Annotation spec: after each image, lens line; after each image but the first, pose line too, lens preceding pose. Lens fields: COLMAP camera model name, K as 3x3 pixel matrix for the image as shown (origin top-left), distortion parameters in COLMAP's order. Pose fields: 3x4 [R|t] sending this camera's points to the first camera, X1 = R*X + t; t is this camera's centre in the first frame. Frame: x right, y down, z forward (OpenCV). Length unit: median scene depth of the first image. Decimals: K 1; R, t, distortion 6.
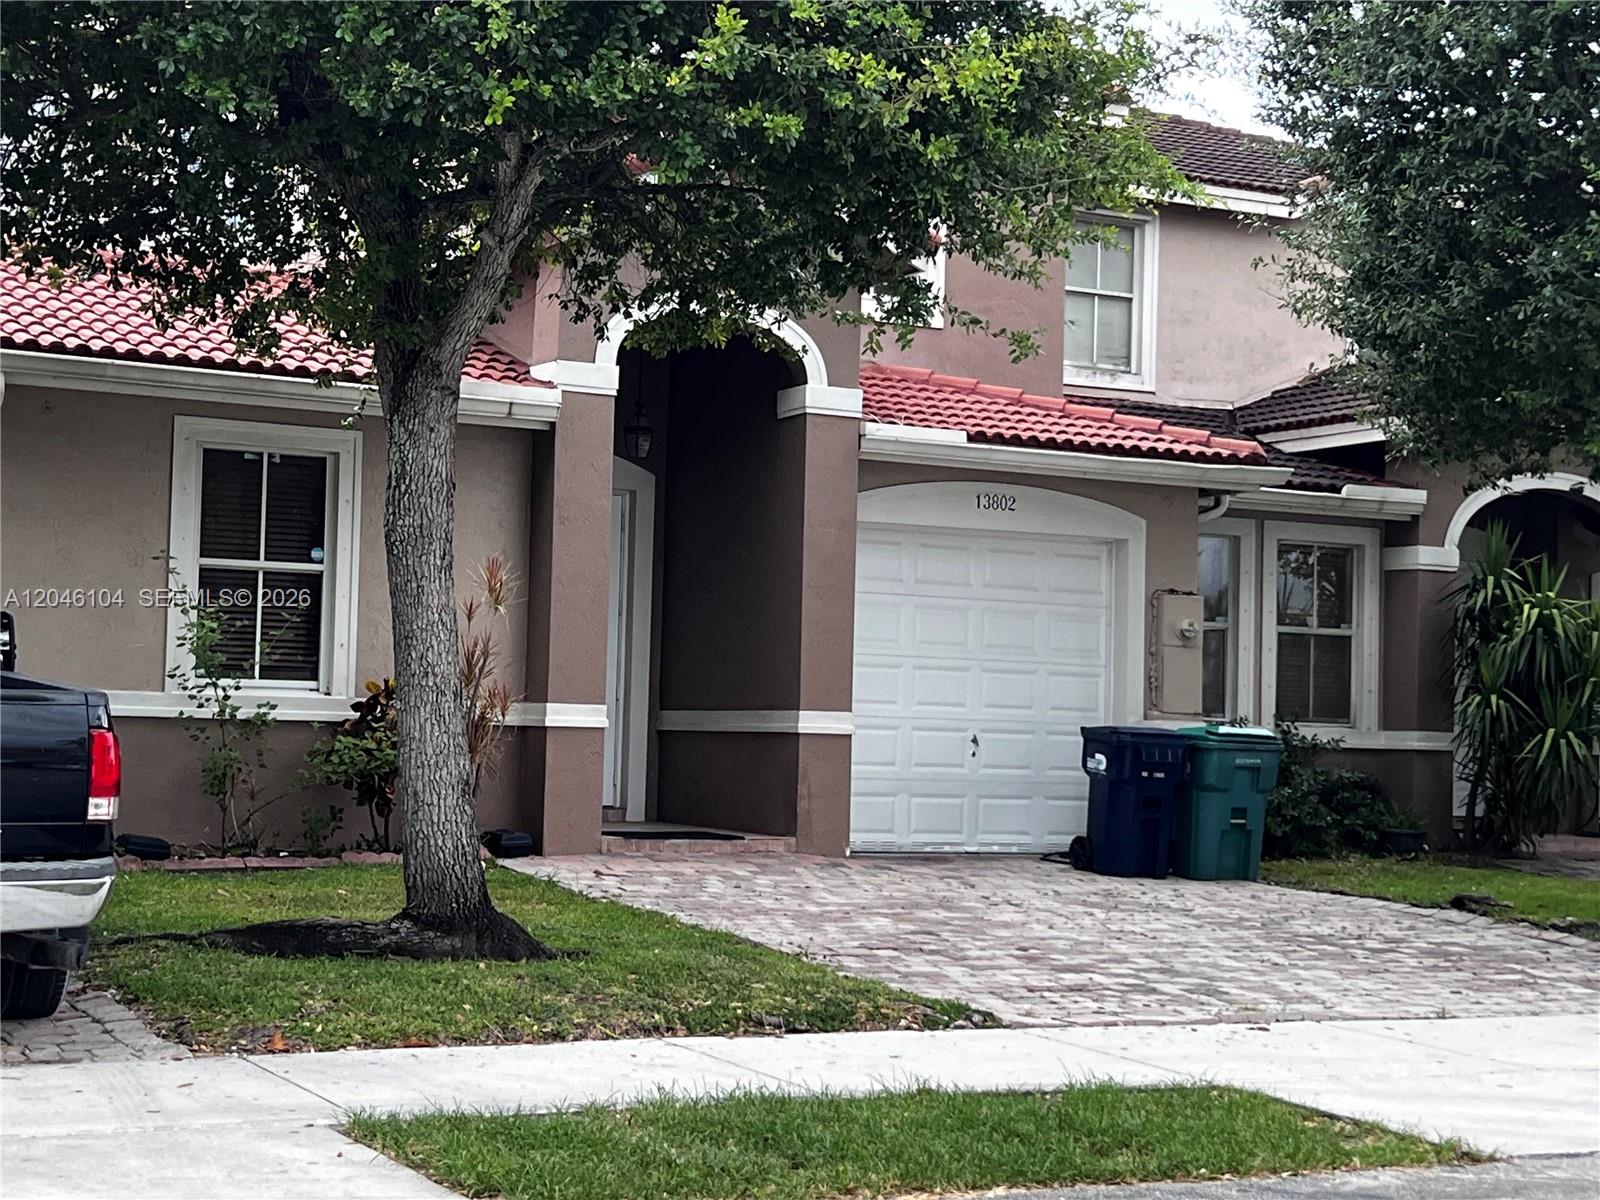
lens RADIAL K [[2672.3, 0, 808.1], [0, 2672.3, 585.2], [0, 0, 1]] dist [0.138031, 0.000000]
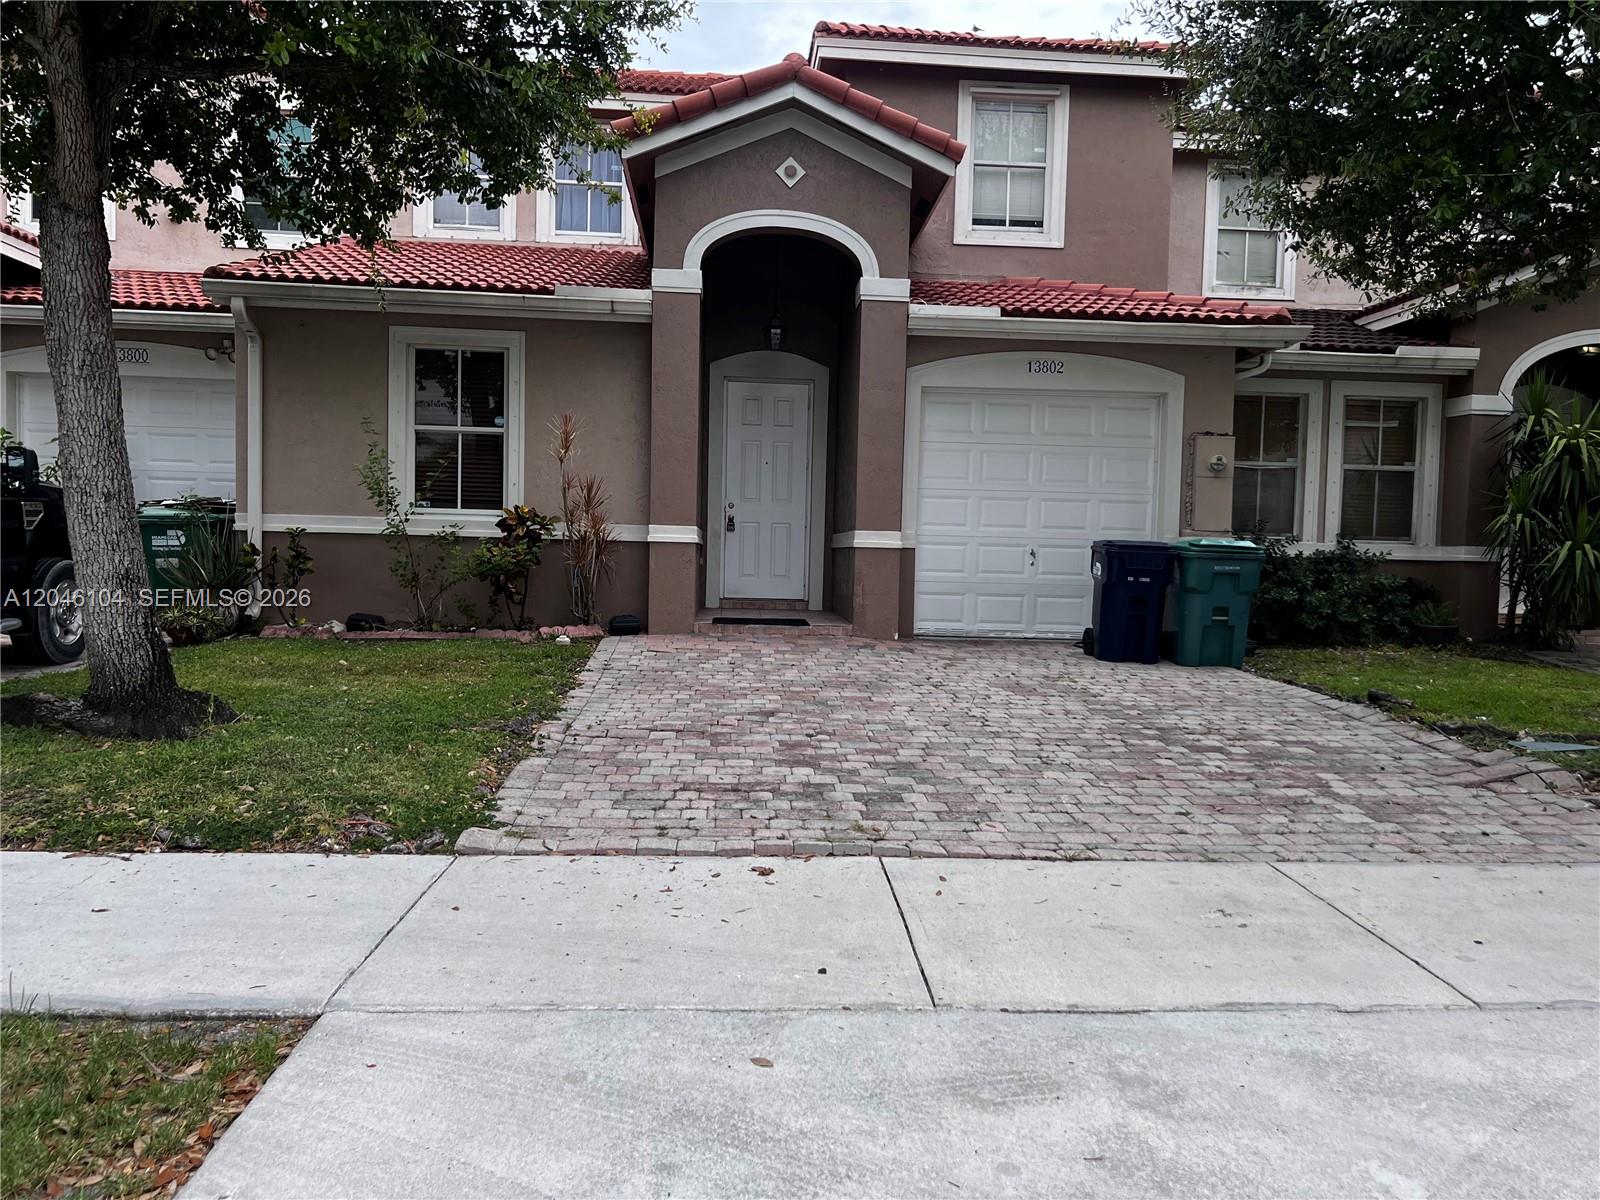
lens RADIAL K [[1212.5, 0, 804.3], [0, 1212.5, 619.7], [0, 0, 1]] dist [0.036090, -0.042427]
pose [[0.911477, 0.019711, -0.410879, 0.204036], [0.022206, 0.995037, 0.096996, 0.030110], [0.410752, -0.097533, 0.906516, 0.408229]]
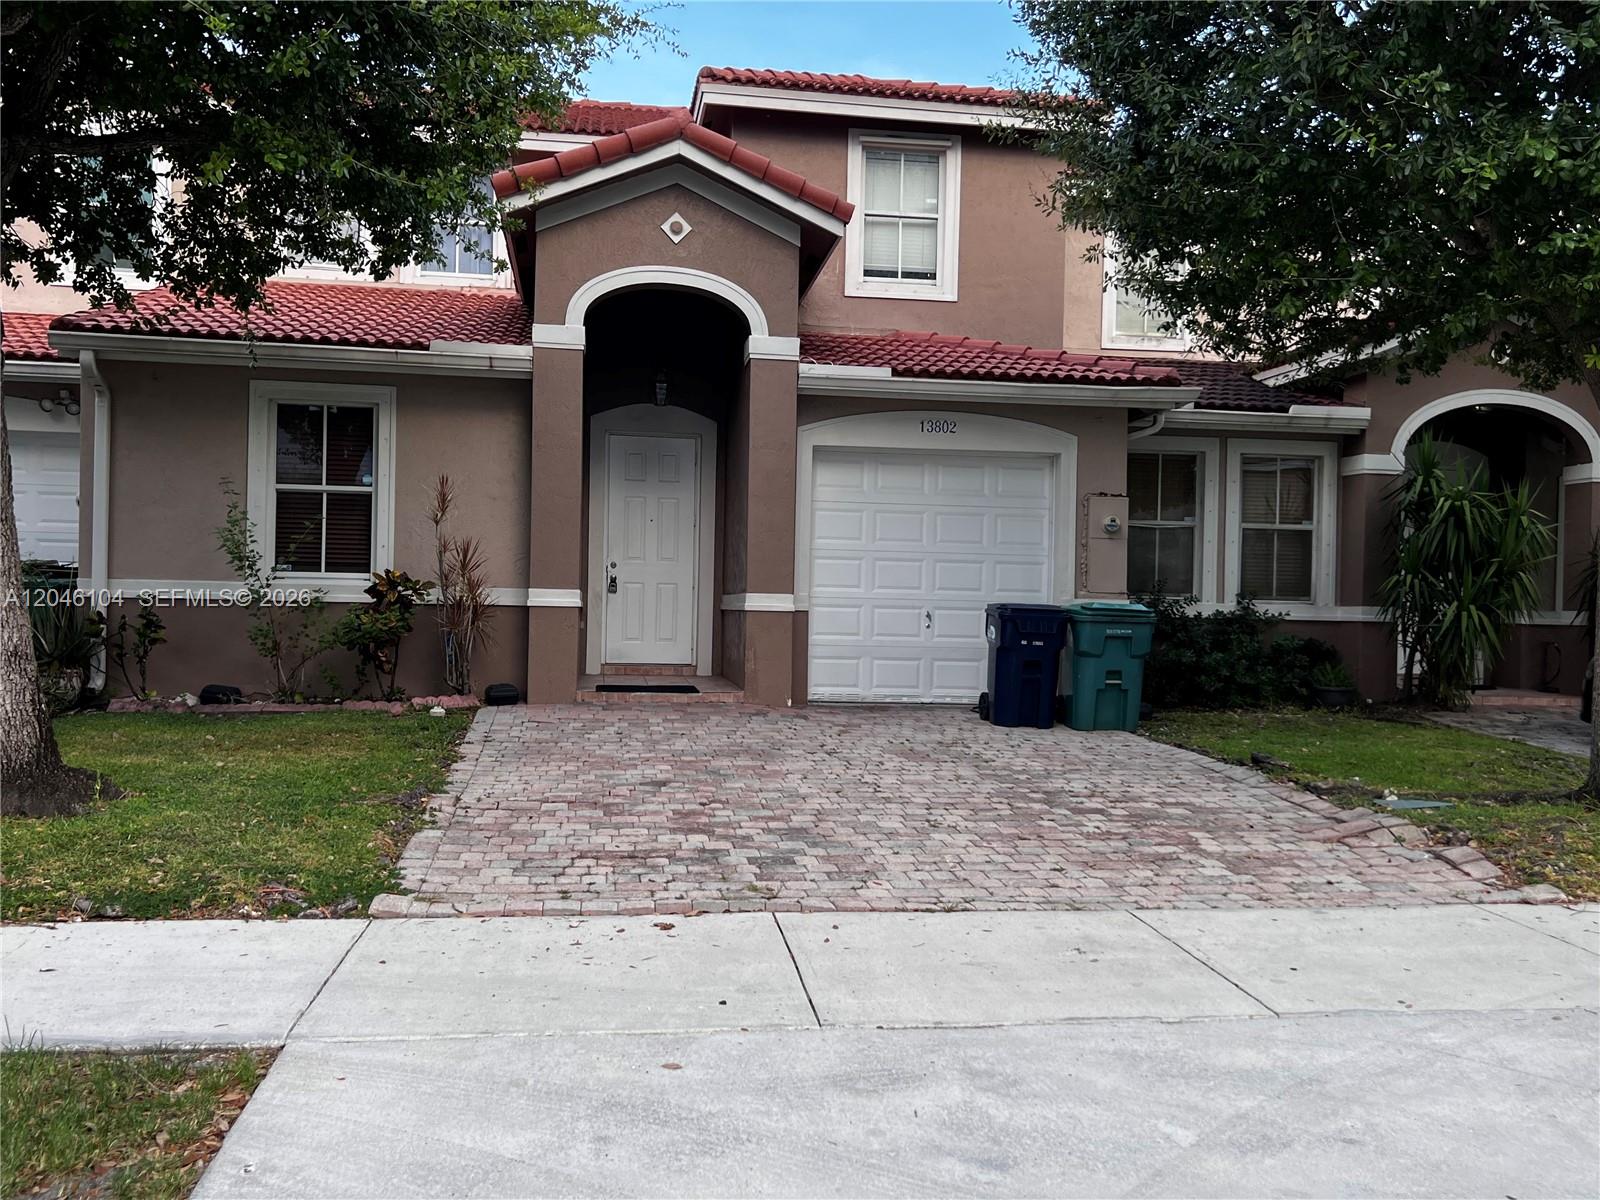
lens RADIAL K [[1392.5, 0, 796.8], [0, 1392.5, 621.9], [0, 0, 1]] dist [0.061255, -0.085301]
pose [[0.941439, -0.003071, -0.337170, 0.225346], [0.023218, 0.998176, 0.055736, 0.022400], [0.336384, -0.060301, 0.939792, 0.352917]]
